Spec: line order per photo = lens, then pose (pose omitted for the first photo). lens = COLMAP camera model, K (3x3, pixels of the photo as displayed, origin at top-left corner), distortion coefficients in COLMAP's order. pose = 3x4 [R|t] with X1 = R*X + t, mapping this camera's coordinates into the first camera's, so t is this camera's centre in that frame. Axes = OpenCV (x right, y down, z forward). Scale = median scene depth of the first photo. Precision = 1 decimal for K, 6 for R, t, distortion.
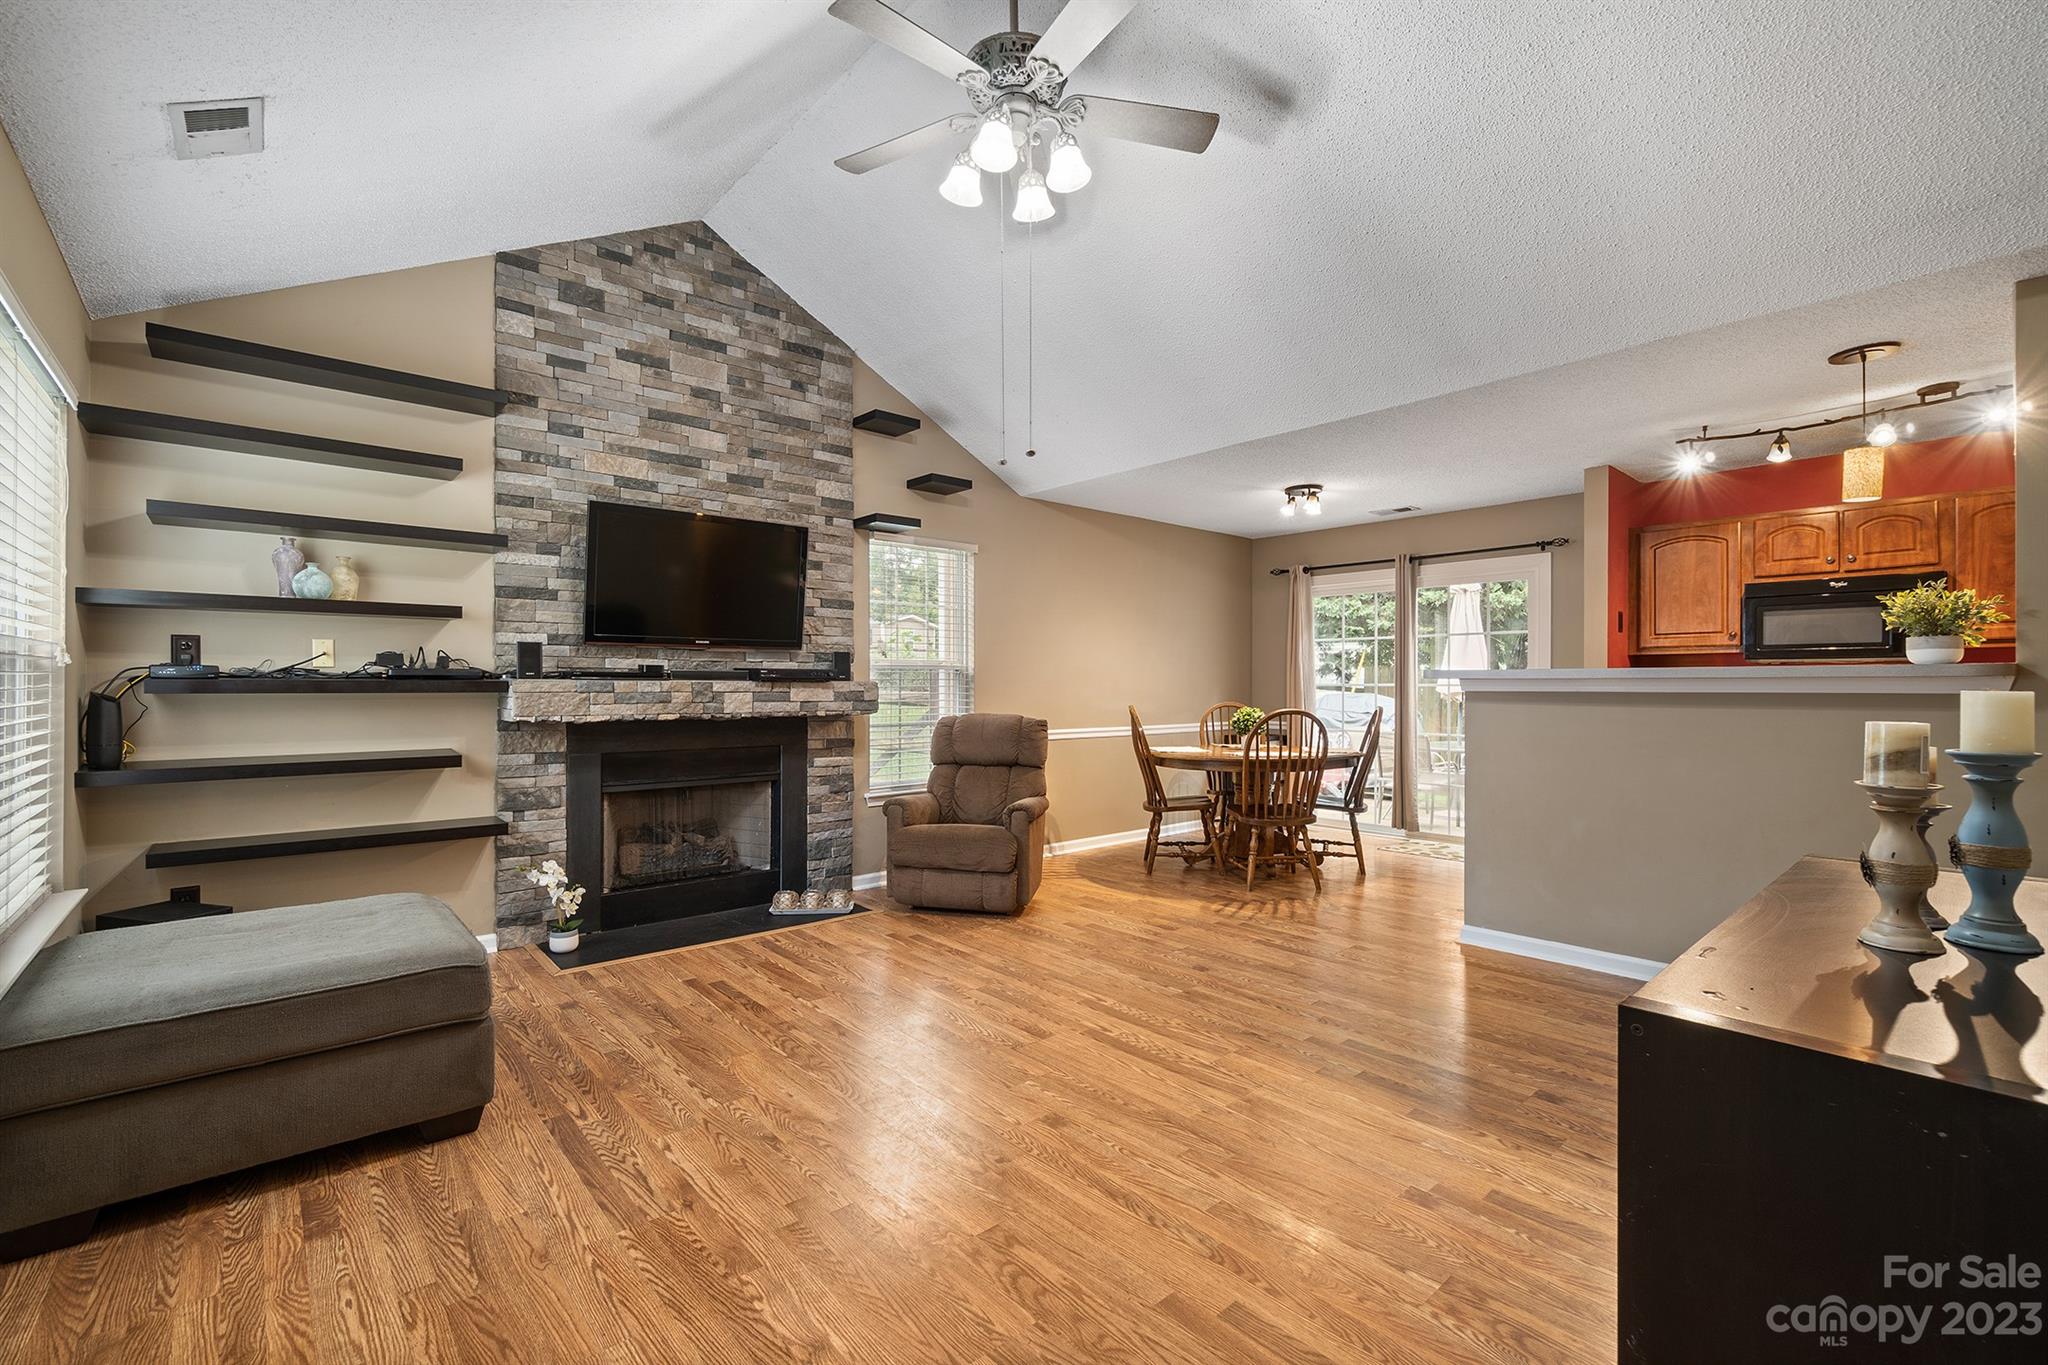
lens RADIAL K [[876.4, 0, 1024.0], [0, 876.4, 682.5], [0, 0, 1]] dist [-0.001023, 0.000023]
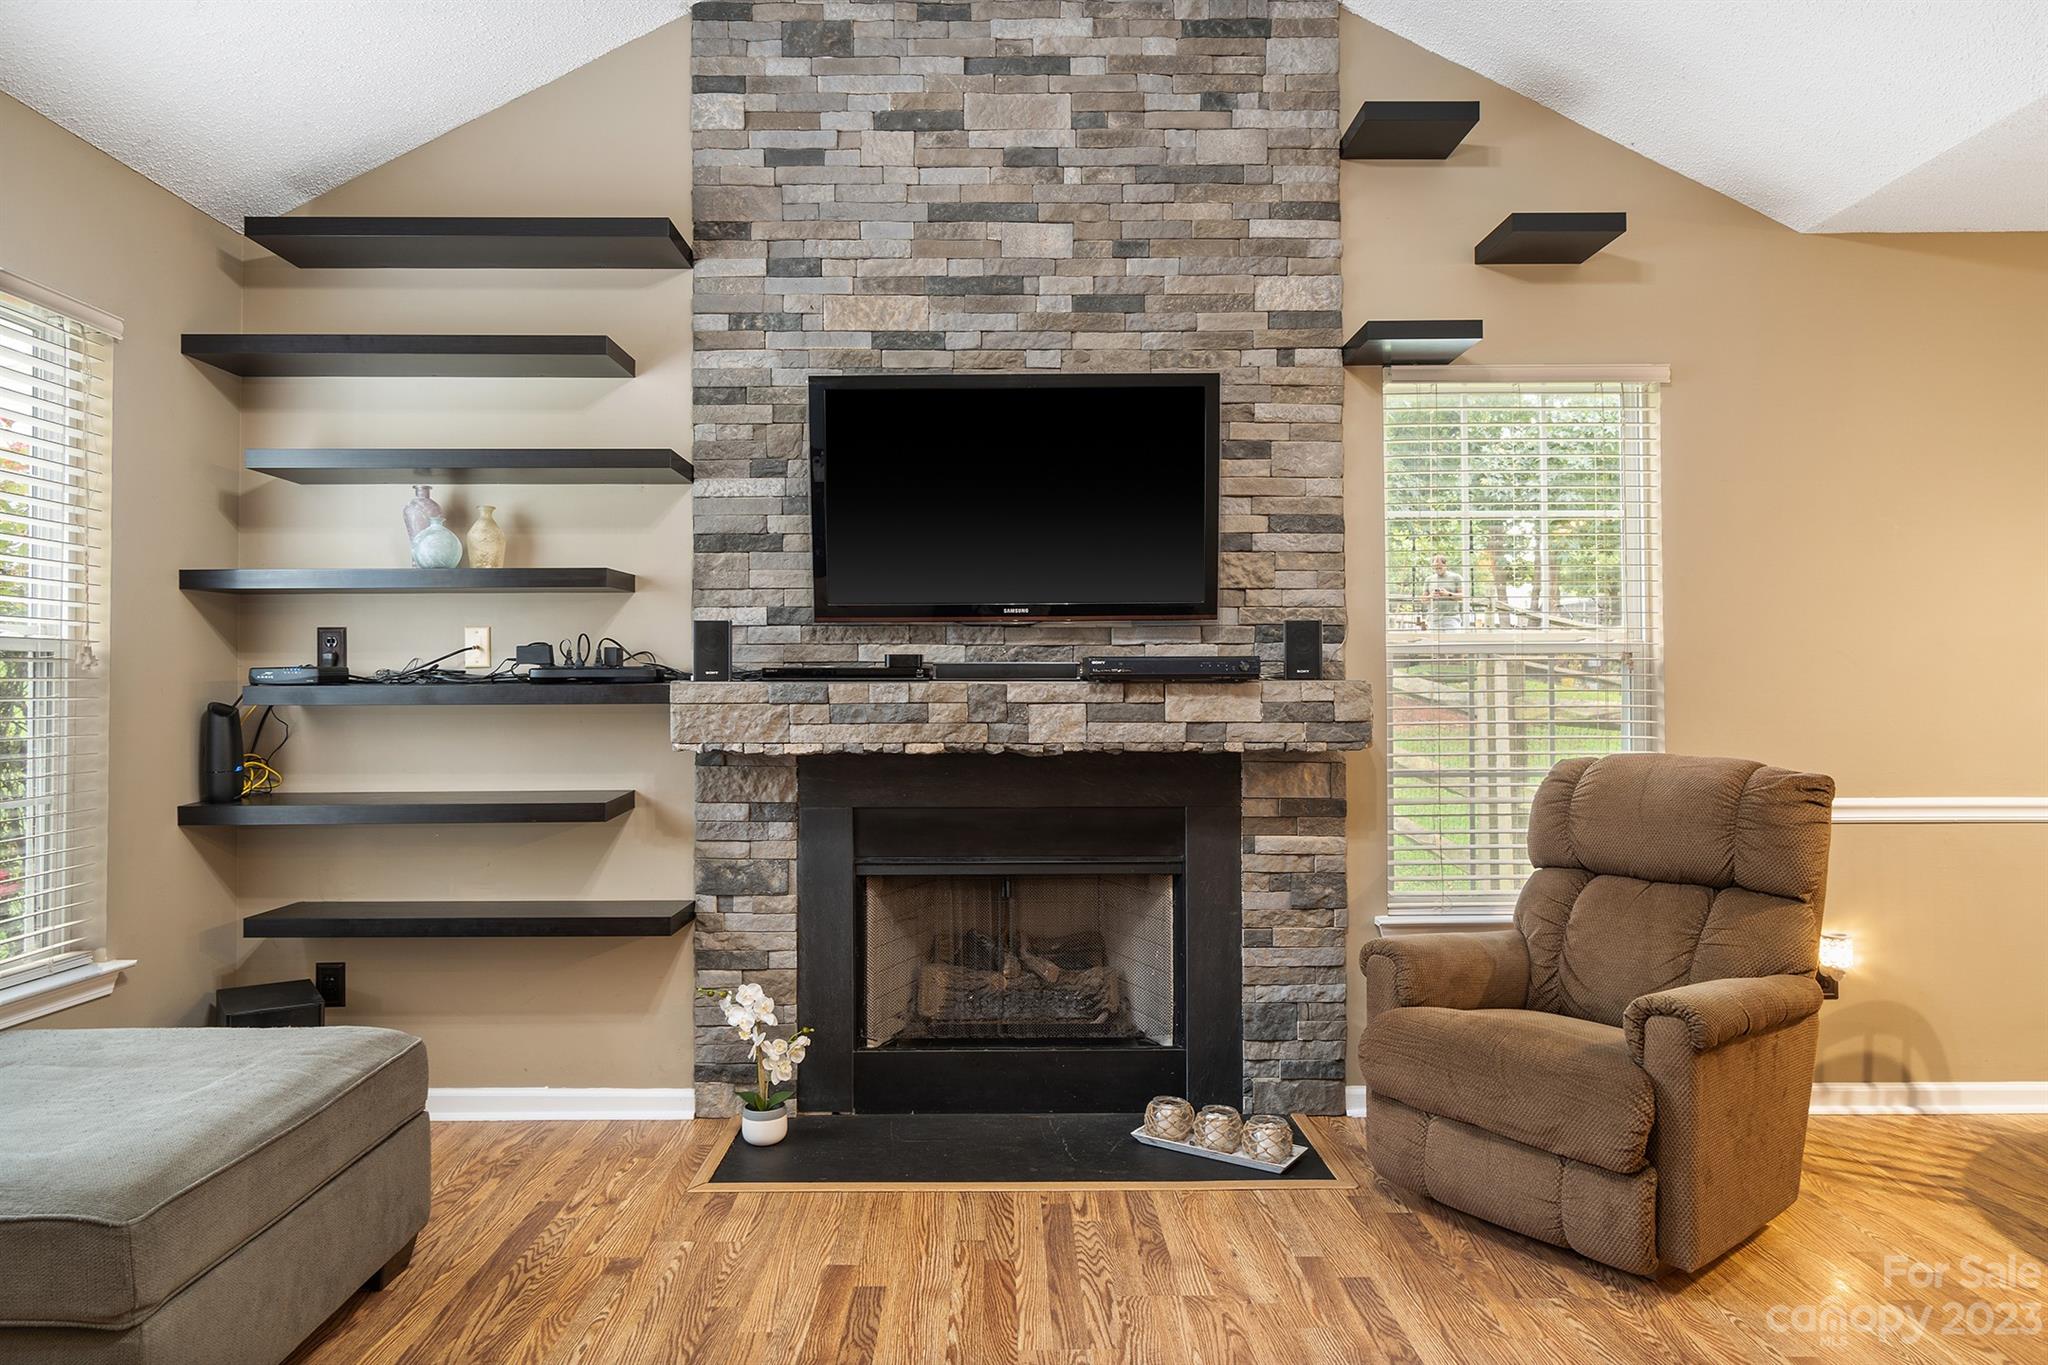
lens RADIAL K [[1278.7, 0, 1015.4], [0, 1278.7, 675.2], [0, 0, 1]] dist [0.003933, 0.000586]
pose [[0.753641, -0.014080, -0.657136, 0.158518], [0.006949, 0.999885, -0.013455, 0.004563], [0.657250, 0.005574, 0.753652, 0.418893]]
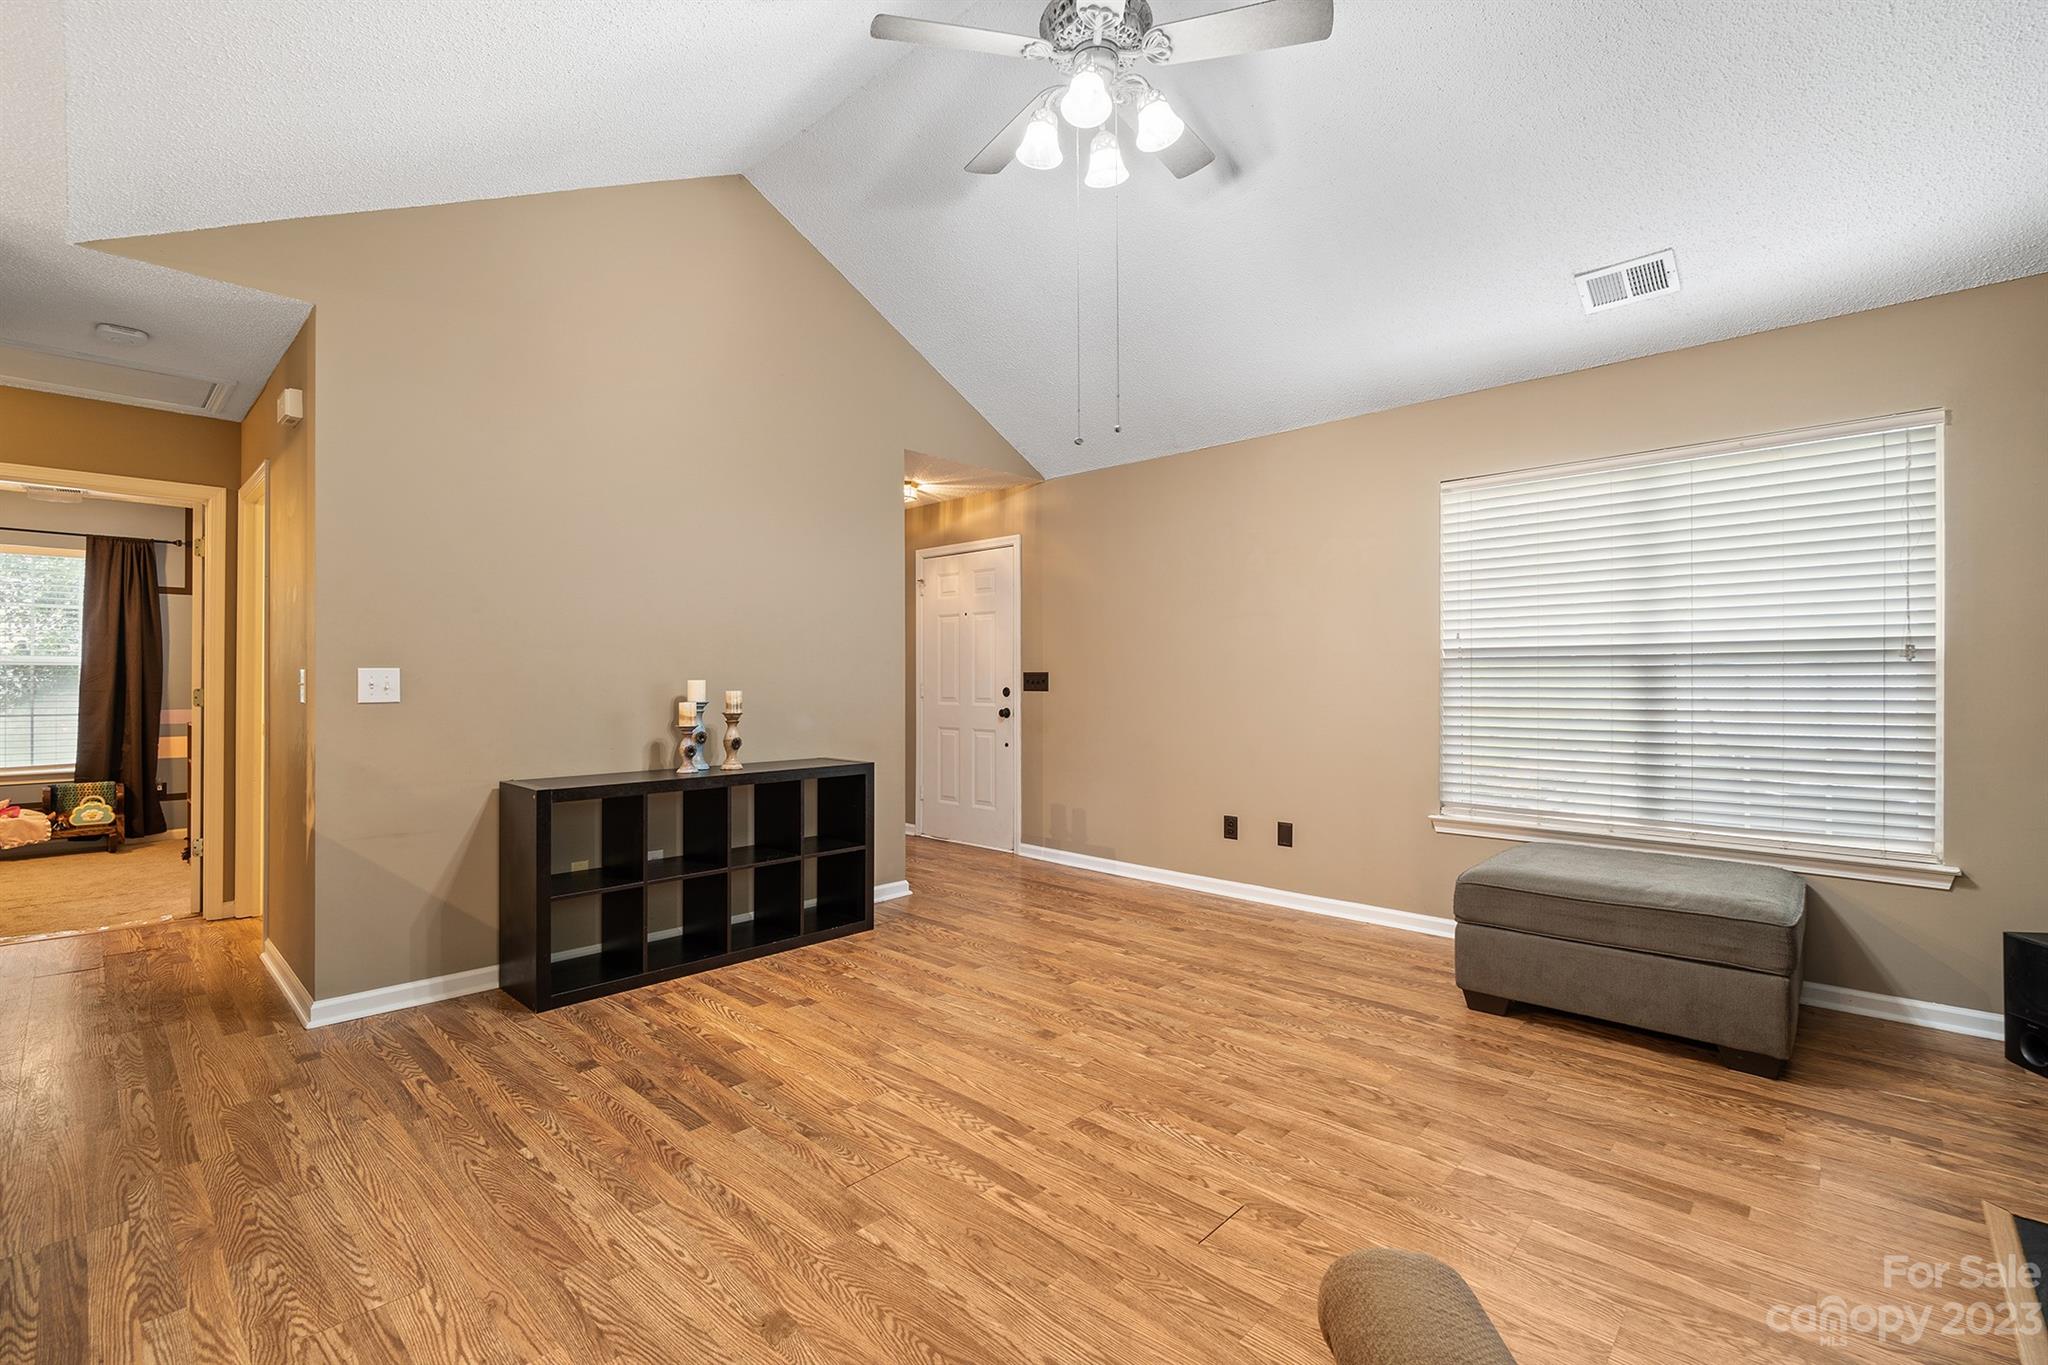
lens RADIAL K [[892.4, 0, 996.4], [0, 892.4, 680.5], [0, 0, 1]] dist [-0.002077, -0.000050]
pose [[-0.997585, -0.003161, -0.069387, 0.109726], [-0.002997, 0.999992, -0.002463, 0.005371], [0.069394, -0.002249, -0.997587, 1.277563]]
